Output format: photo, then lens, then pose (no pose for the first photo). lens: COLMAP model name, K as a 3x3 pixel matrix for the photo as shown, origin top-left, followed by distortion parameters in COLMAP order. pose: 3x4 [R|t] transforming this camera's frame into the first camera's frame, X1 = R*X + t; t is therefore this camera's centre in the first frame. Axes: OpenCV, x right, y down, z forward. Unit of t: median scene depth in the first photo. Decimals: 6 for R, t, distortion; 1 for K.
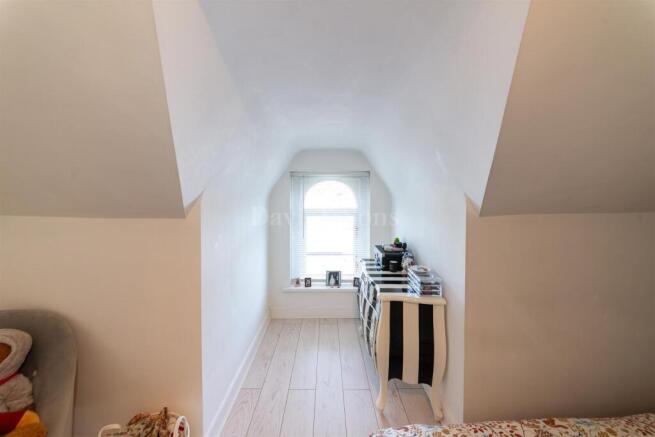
lens RADIAL K [[232.1, 0, 325.7], [0, 232.1, 209.6], [0, 0, 1]] dist [-0.000540, -0.000041]
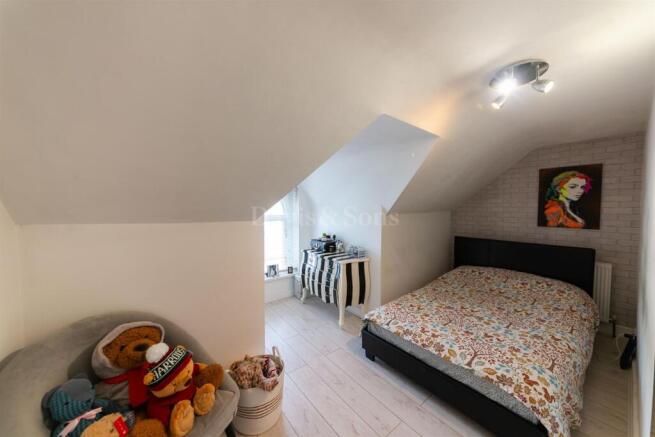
lens RADIAL K [[232.1, 0, 325.7], [0, 232.1, 209.6], [0, 0, 1]] dist [-0.000540, -0.000041]
pose [[0.796087, 0.000772, 0.605182, -0.722158], [0.022933, 0.999242, -0.031441, 0.015228], [-0.604748, 0.038909, 0.795466, -0.285628]]
